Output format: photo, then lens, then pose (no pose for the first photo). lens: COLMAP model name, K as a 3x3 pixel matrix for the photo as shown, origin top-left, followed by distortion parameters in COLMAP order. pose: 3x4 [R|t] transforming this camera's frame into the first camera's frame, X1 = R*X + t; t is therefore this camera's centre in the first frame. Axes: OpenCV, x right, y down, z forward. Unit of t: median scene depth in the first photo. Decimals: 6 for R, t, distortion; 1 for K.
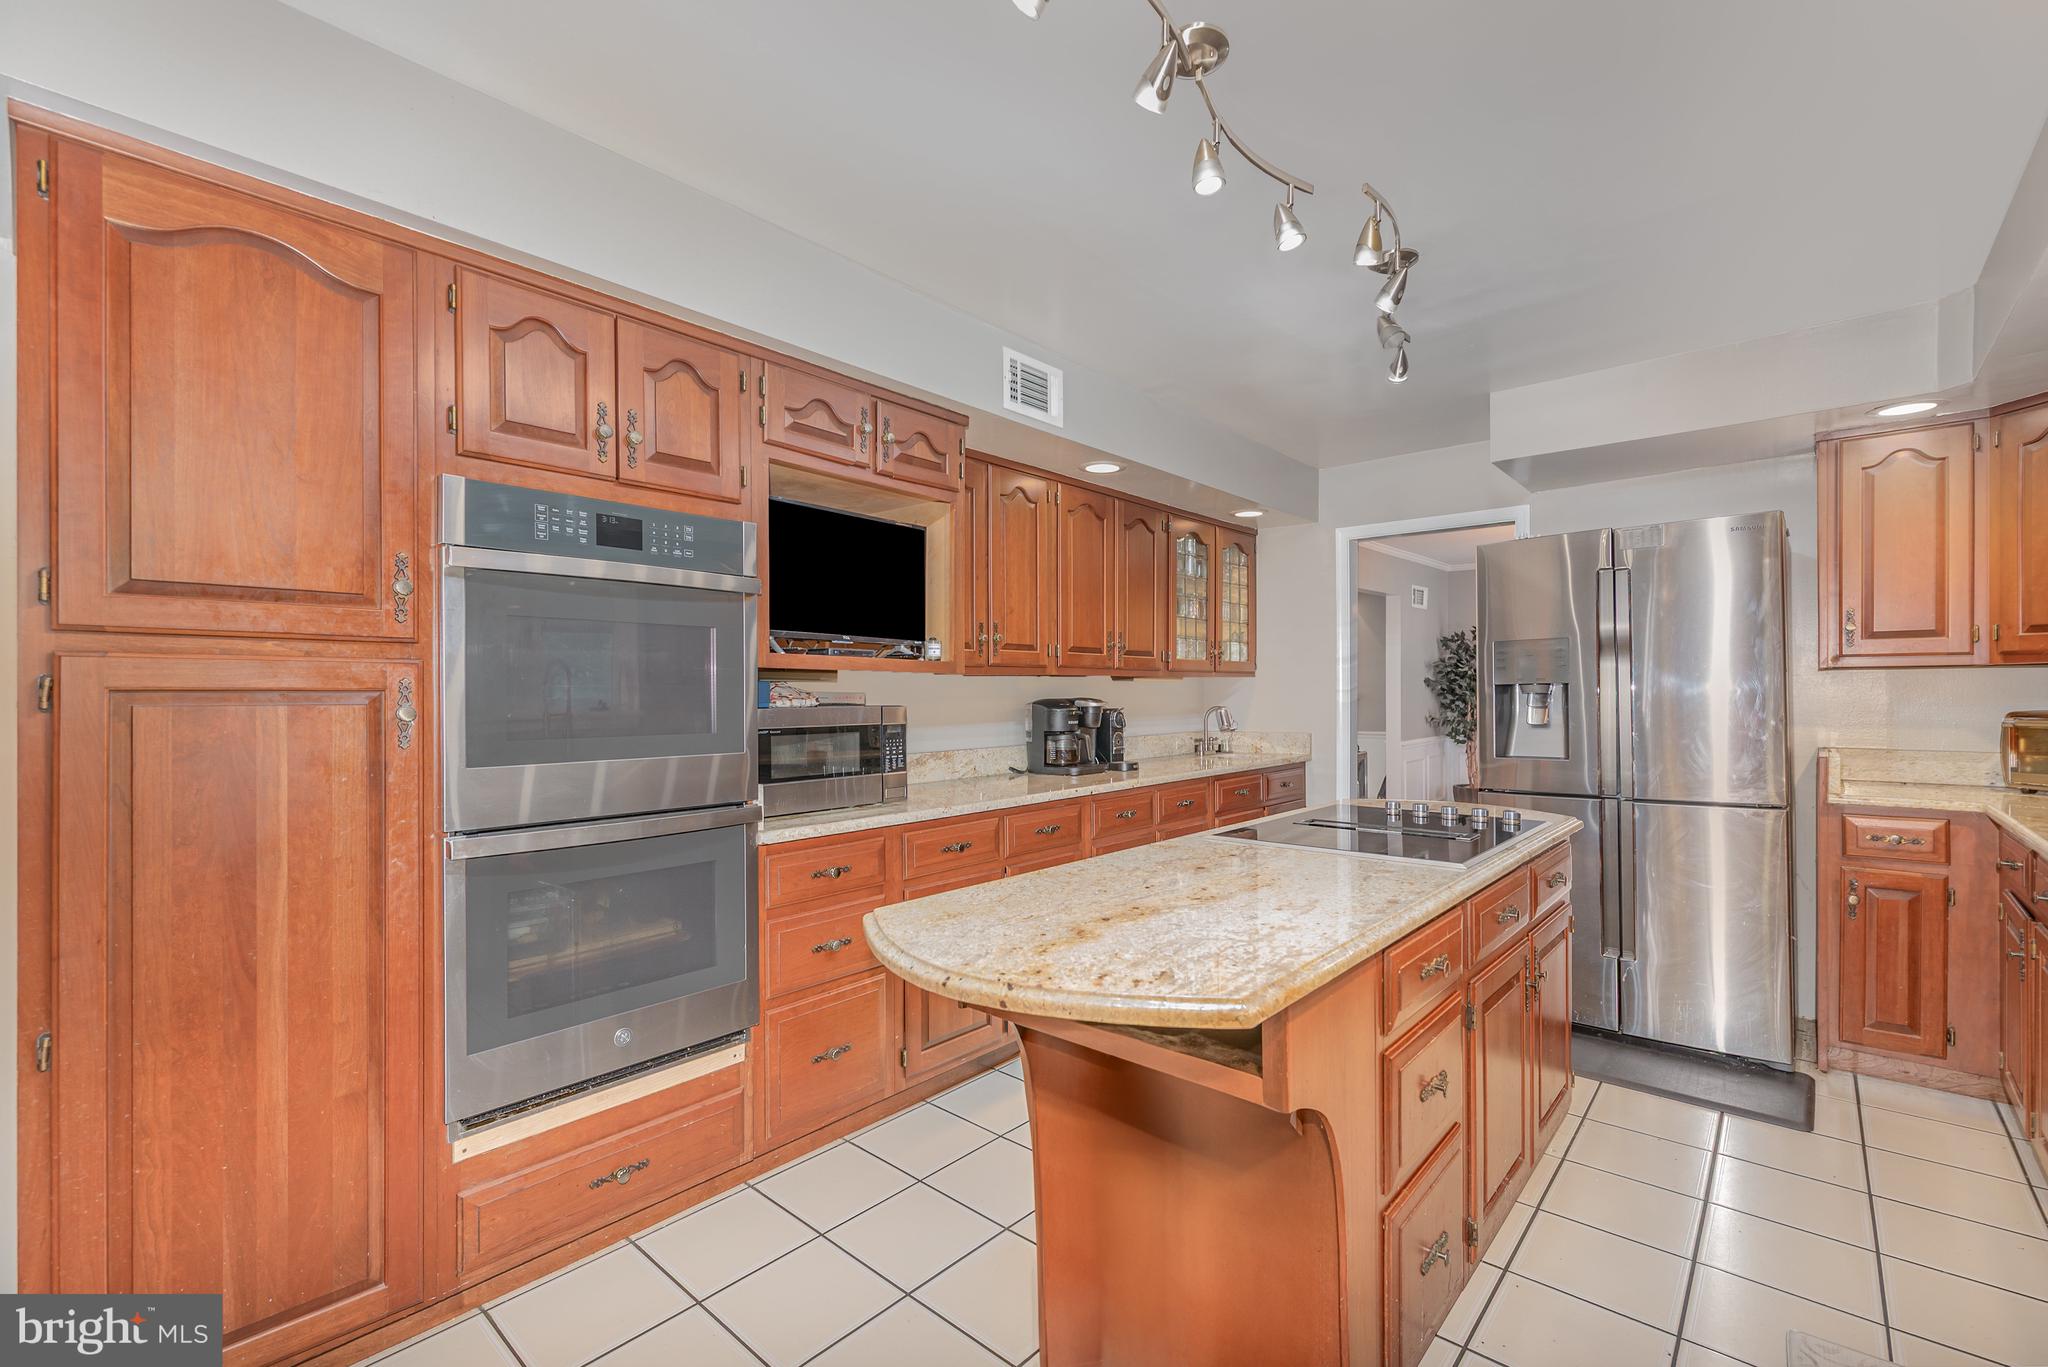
lens RADIAL K [[886.1, 0, 1023.5], [0, 886.1, 691.4], [0, 0, 1]] dist [0.002811, 0.000571]
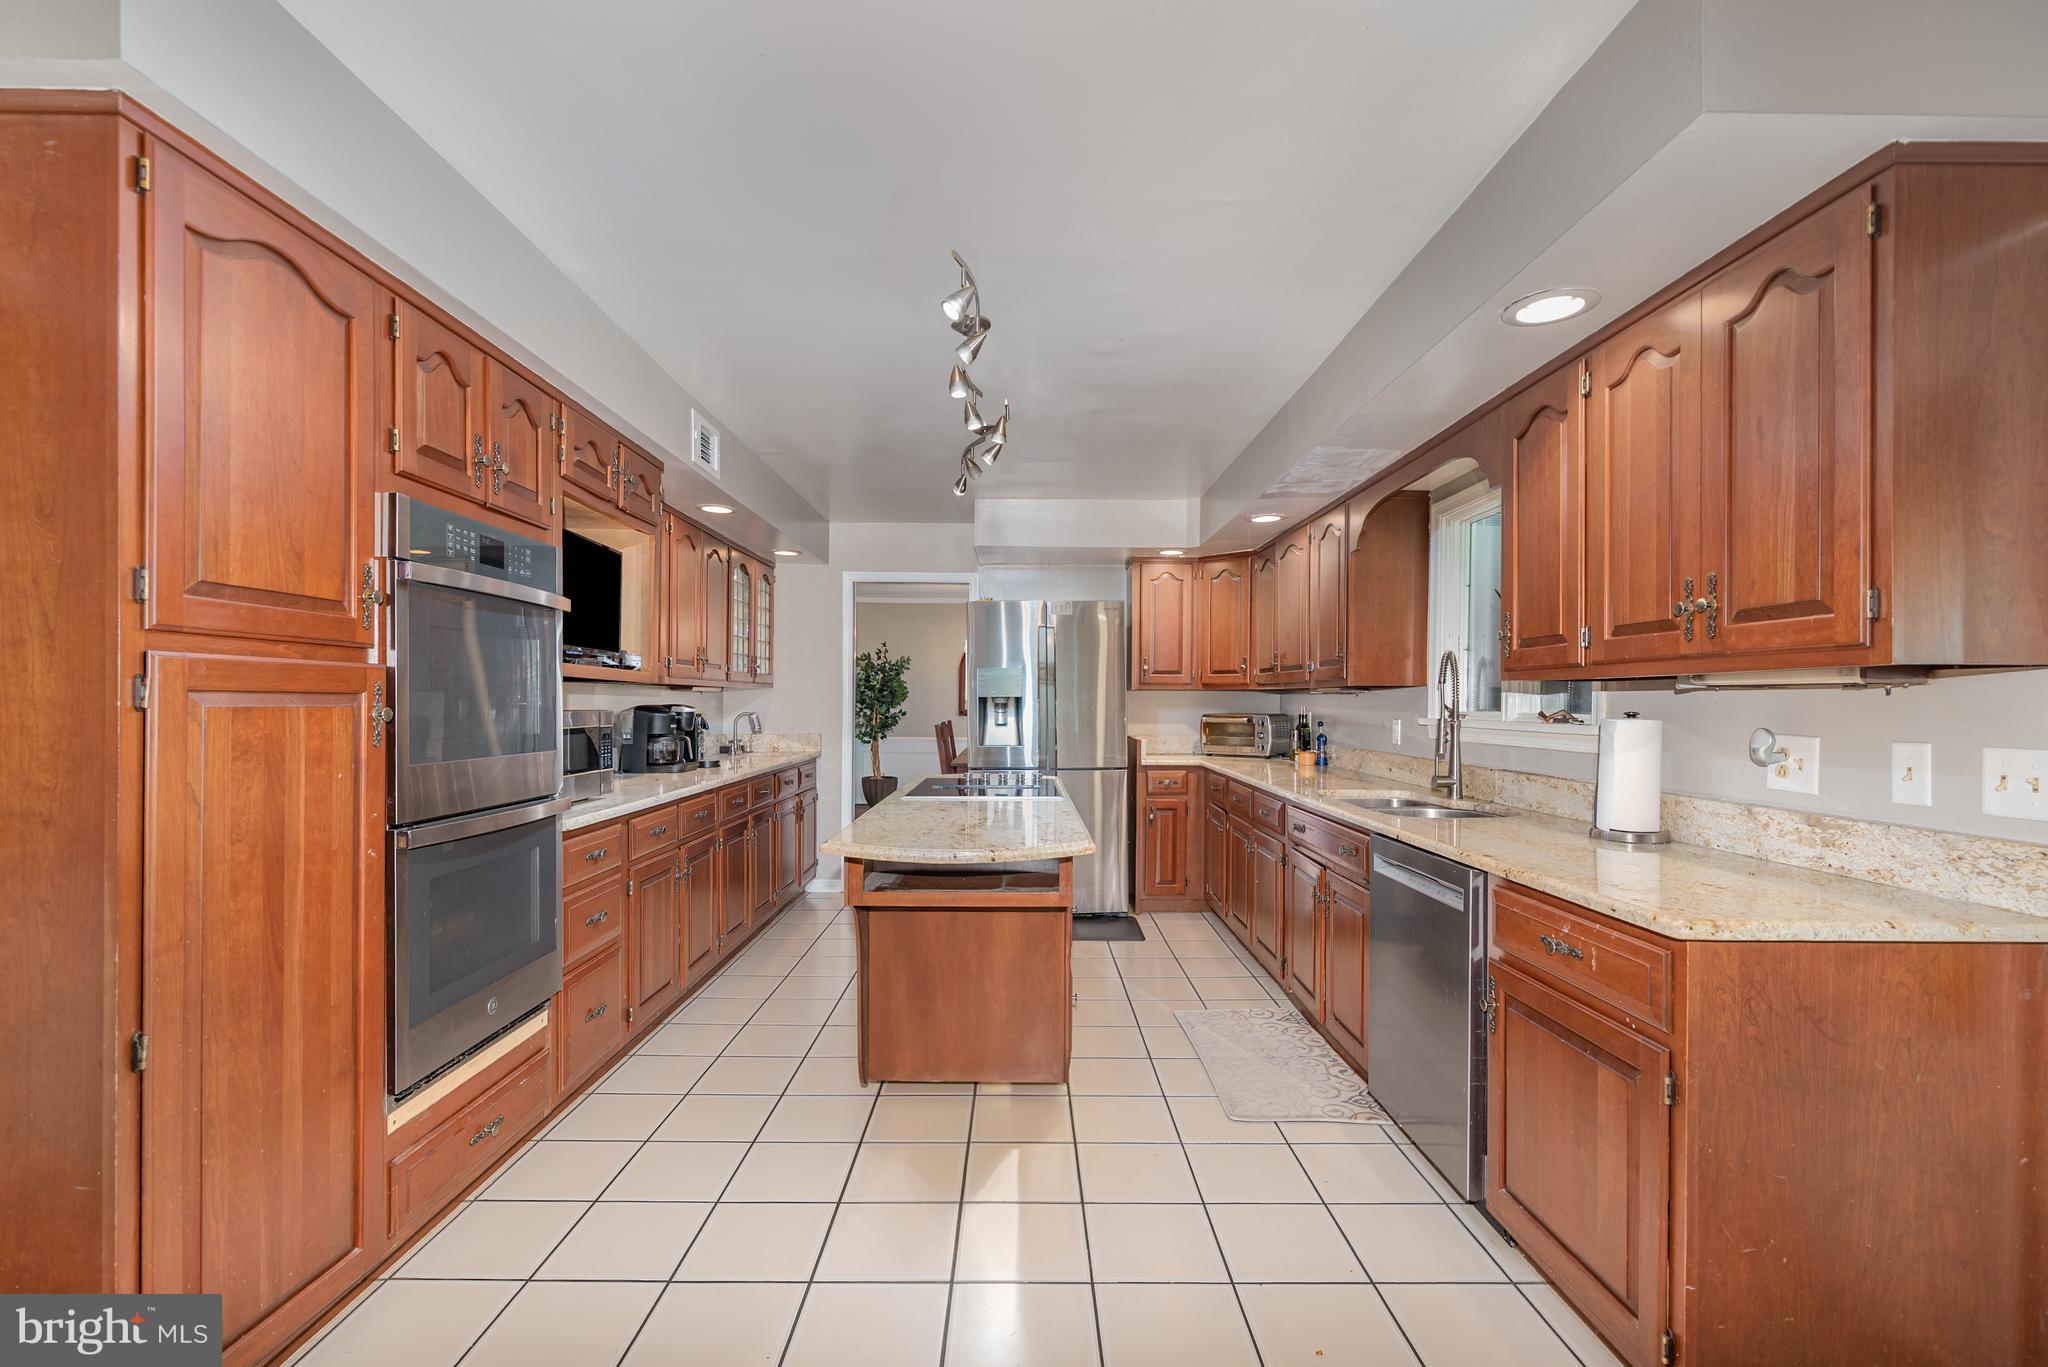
lens RADIAL K [[886.1, 0, 1025.8], [0, 886.1, 697.8], [0, 0, 1]] dist [0.002811, 0.000571]
pose [[0.745223, 0.011210, 0.666721, -0.596206], [-0.009664, 0.999935, -0.006010, 0.002514], [-0.666745, -0.001964, 0.745283, -0.234773]]
